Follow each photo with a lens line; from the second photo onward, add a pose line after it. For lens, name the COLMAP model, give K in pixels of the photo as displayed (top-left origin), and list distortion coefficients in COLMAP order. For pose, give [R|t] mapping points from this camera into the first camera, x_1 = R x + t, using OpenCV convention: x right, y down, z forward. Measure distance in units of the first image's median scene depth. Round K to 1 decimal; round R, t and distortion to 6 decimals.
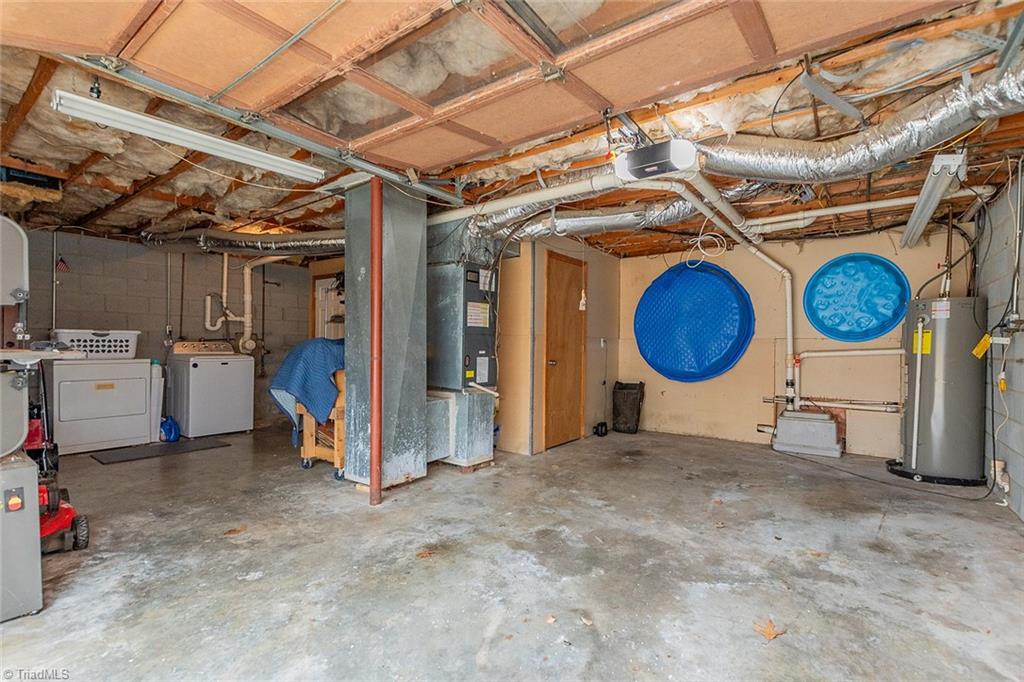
lens RADIAL K [[459.2, 0, 517.6], [0, 459.2, 345.5], [0, 0, 1]] dist [0.009124, -0.004661]
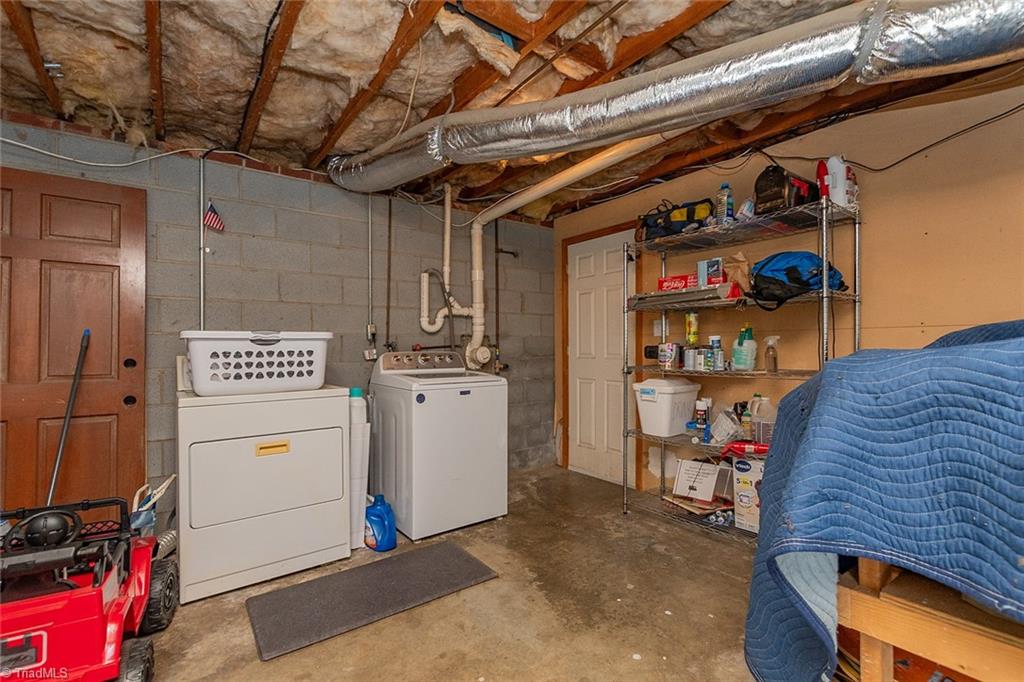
lens RADIAL K [[459.2, 0, 508.4], [0, 459.2, 342.6], [0, 0, 1]] dist [0.009124, -0.004661]
pose [[0.955222, -0.016859, -0.295410, -0.413241], [0.013432, 0.999817, -0.013626, -0.009611], [0.295586, 0.009048, 0.955273, 0.490474]]
